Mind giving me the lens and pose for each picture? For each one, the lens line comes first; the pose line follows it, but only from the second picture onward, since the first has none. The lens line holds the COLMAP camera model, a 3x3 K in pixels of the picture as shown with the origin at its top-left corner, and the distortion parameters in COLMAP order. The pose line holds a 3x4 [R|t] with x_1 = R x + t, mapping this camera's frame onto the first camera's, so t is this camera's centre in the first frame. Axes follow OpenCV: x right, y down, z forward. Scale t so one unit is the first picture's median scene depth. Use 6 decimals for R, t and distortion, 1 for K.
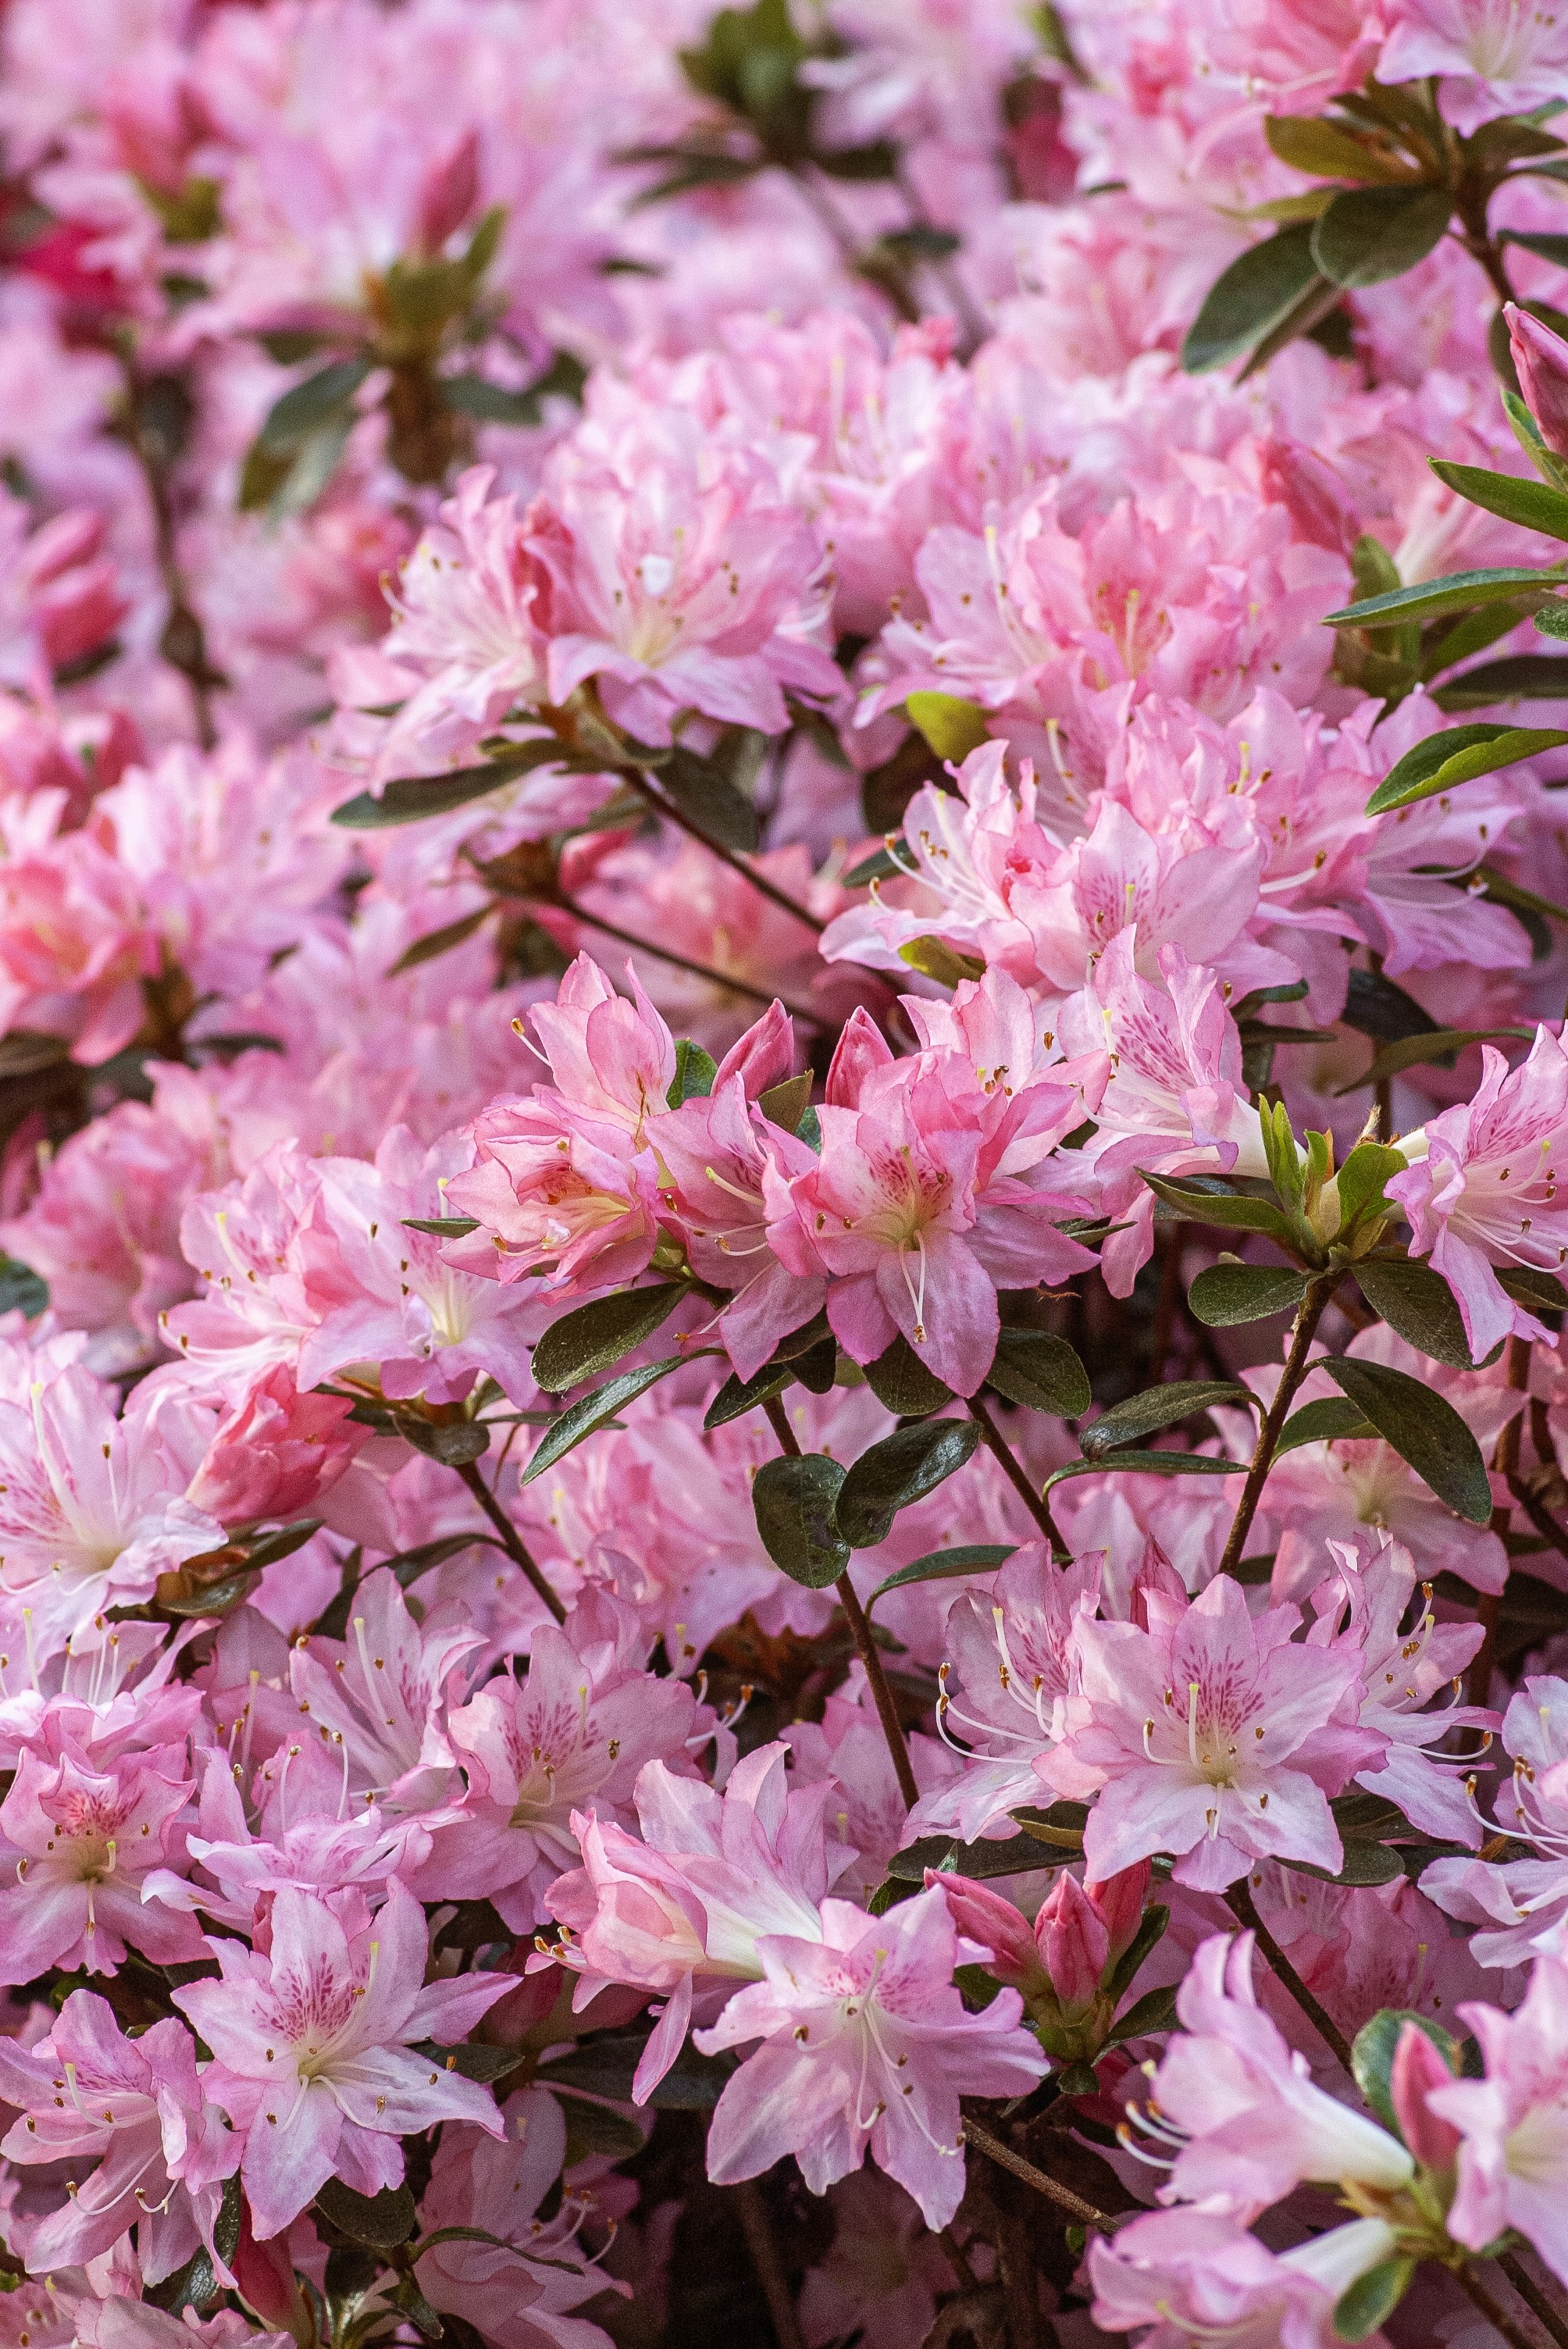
lens RADIAL K [[11232.1, 0, 784.0], [0, 11232.1, 1174.5], [0, 0, 1]] dist [0.136095, -0.426779]
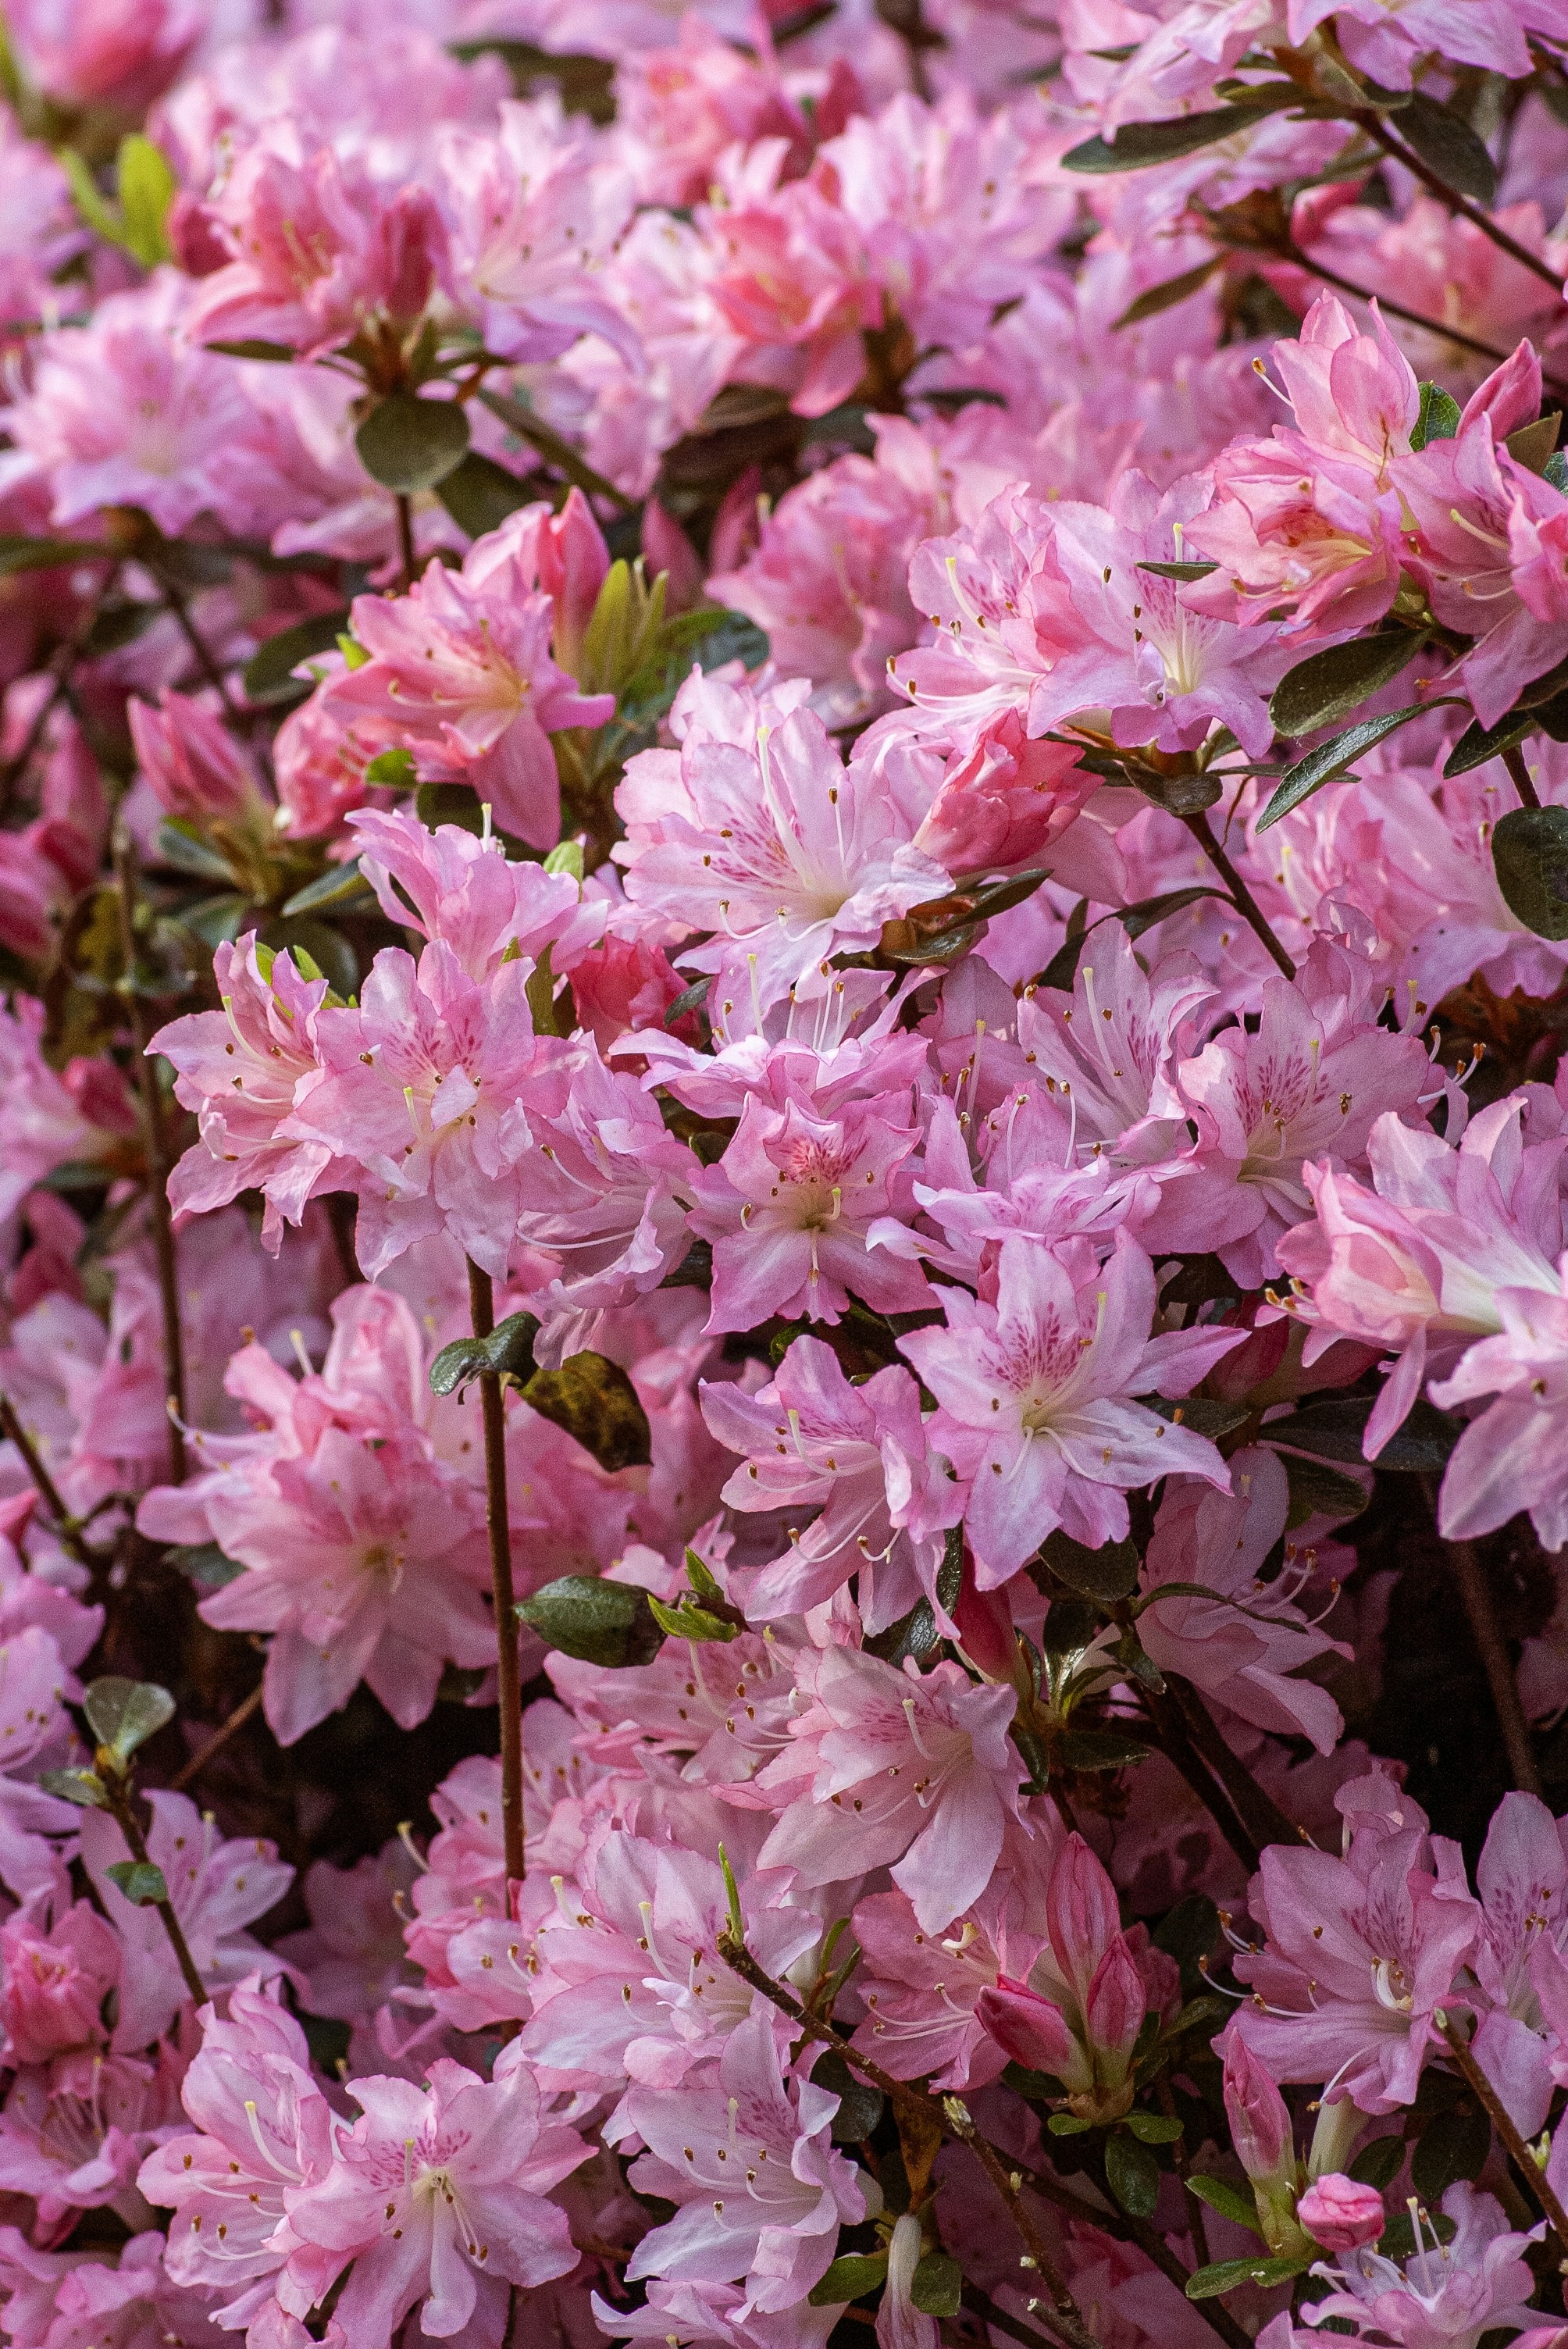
lens RADIAL K [[11232.1, 0, 784.0], [0, 11232.1, 1174.5], [0, 0, 1]] dist [0.136095, -0.426779]
pose [[0.998389, 0.014411, -0.054873, -0.010209], [-0.011814, 0.998807, 0.047372, 0.011353], [0.055491, -0.046648, 0.997369, 0.014199]]
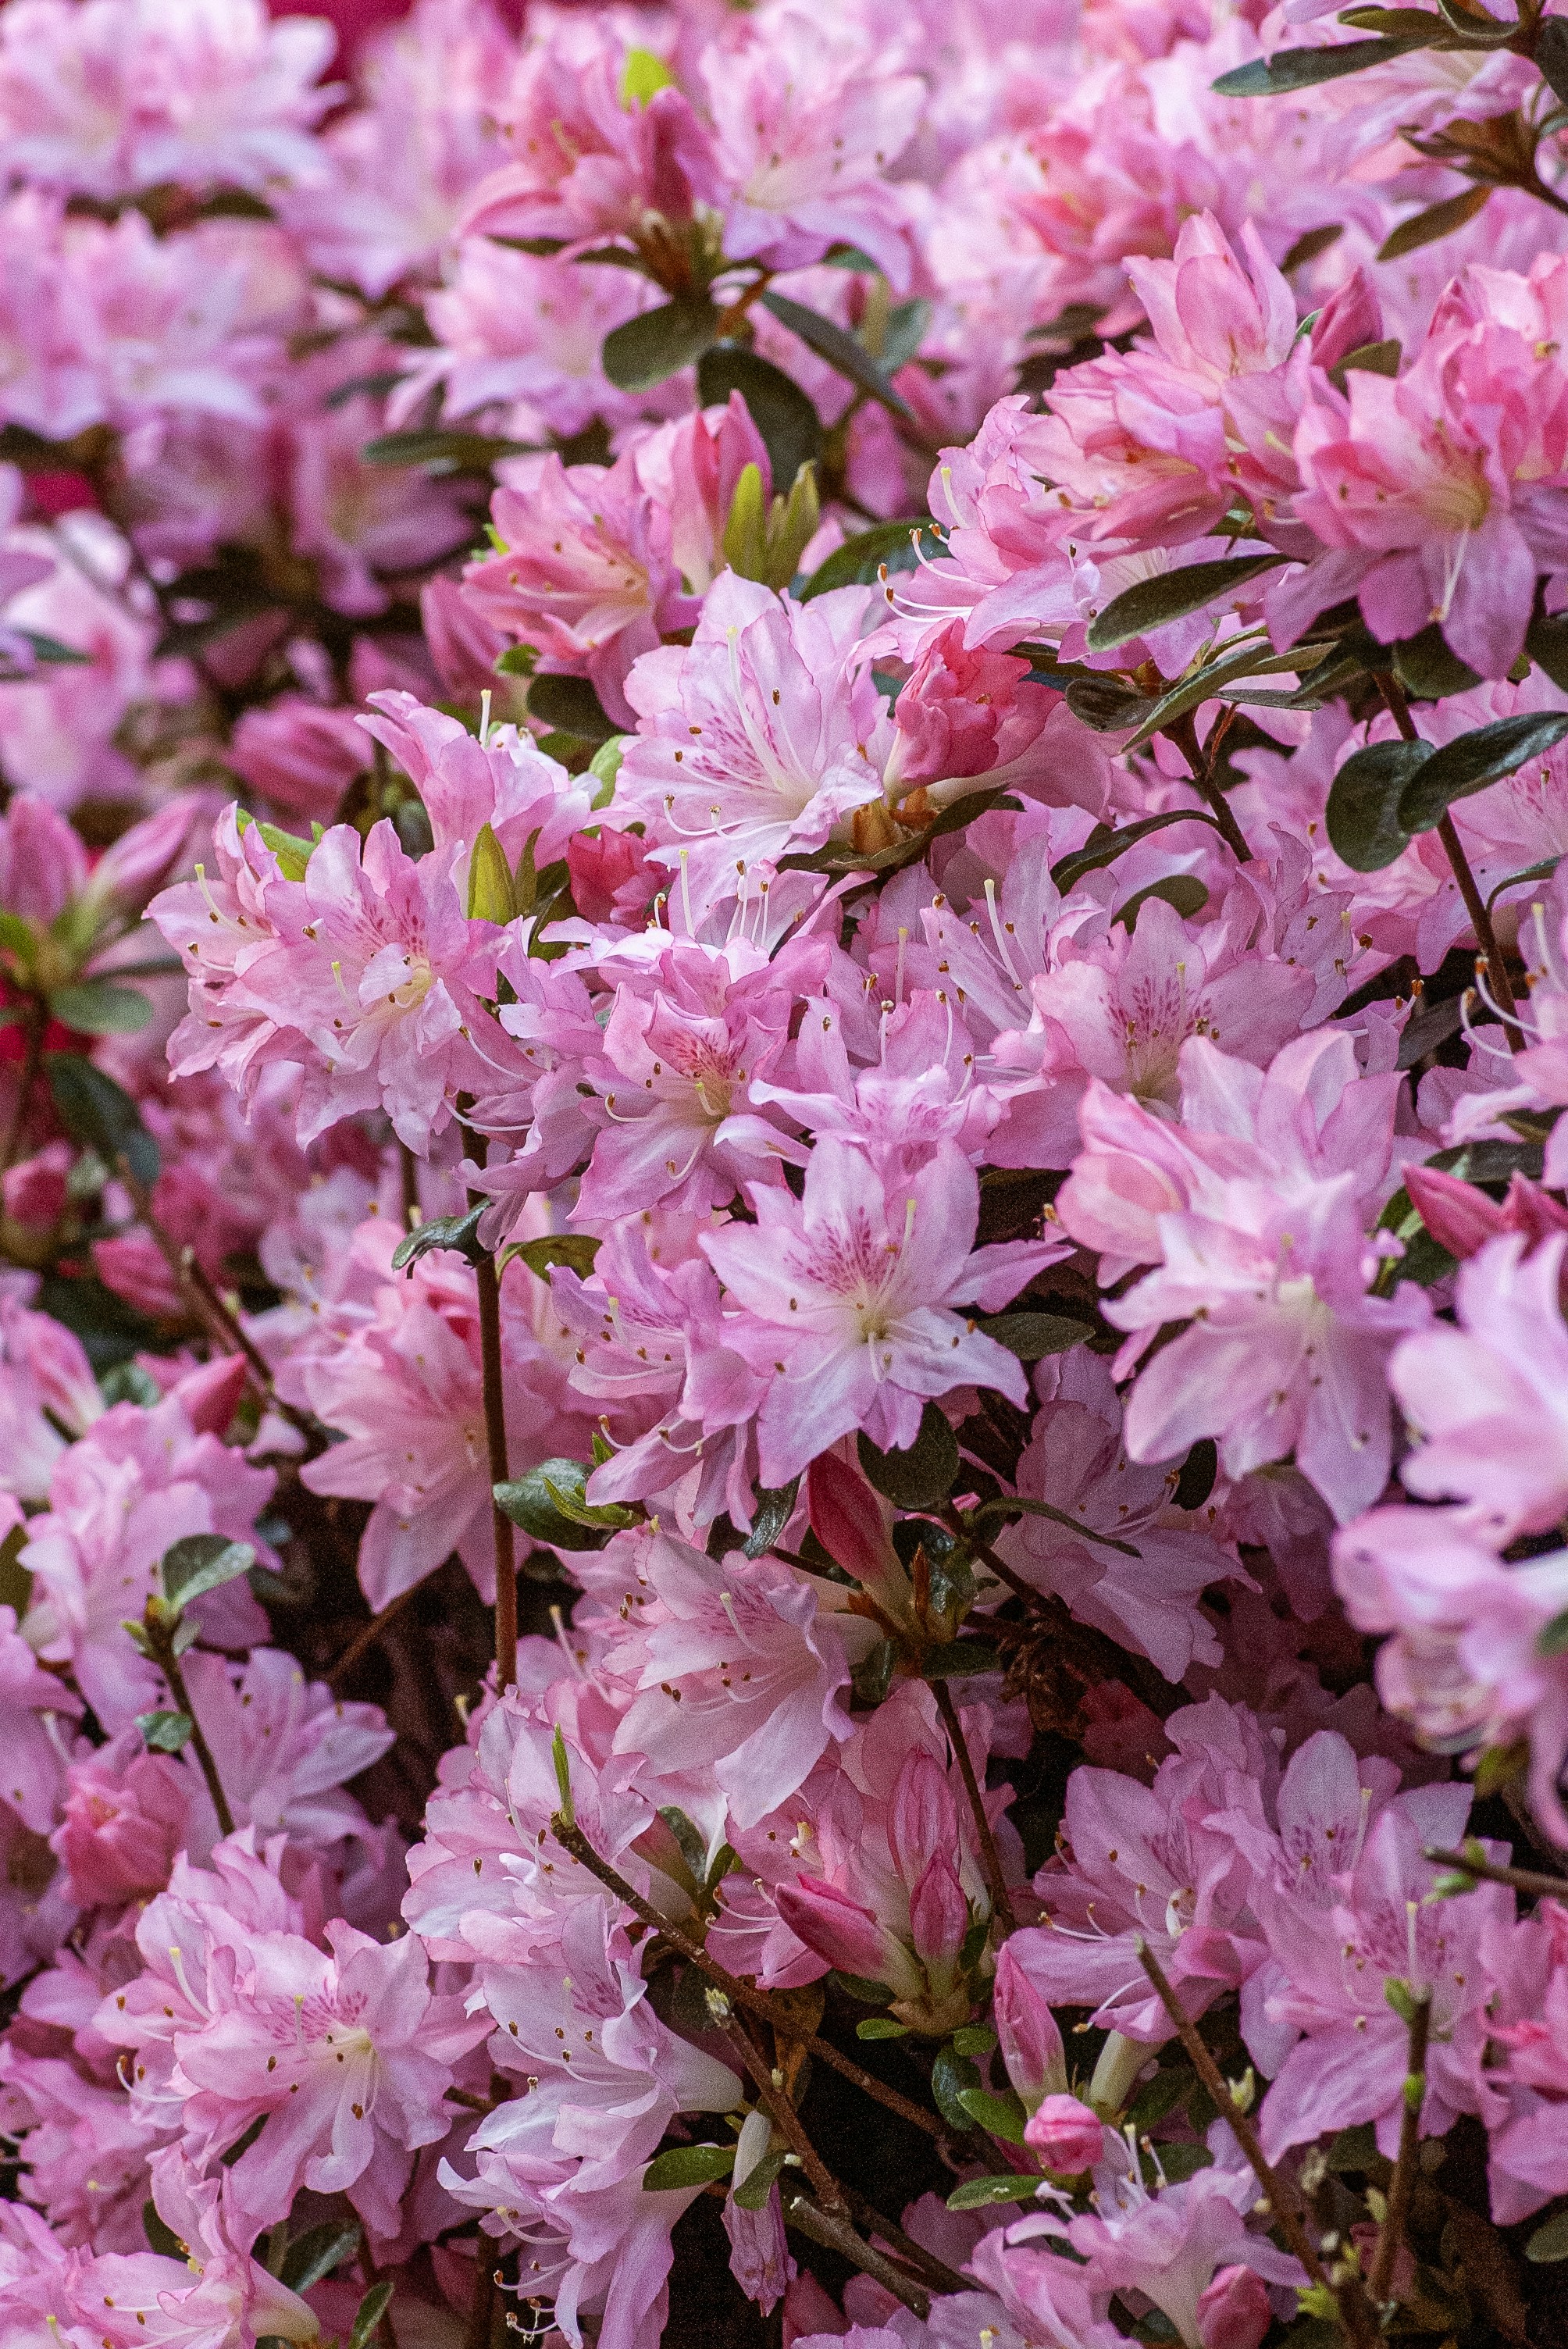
lens RADIAL K [[11232.1, 0, 784.0], [0, 11232.1, 1174.5], [0, 0, 1]] dist [0.136095, -0.426779]
pose [[0.943905, 0.073762, -0.321873, 0.267918], [-0.058537, 0.996671, 0.056740, 0.010497], [0.324987, -0.034716, 0.945081, 0.061567]]
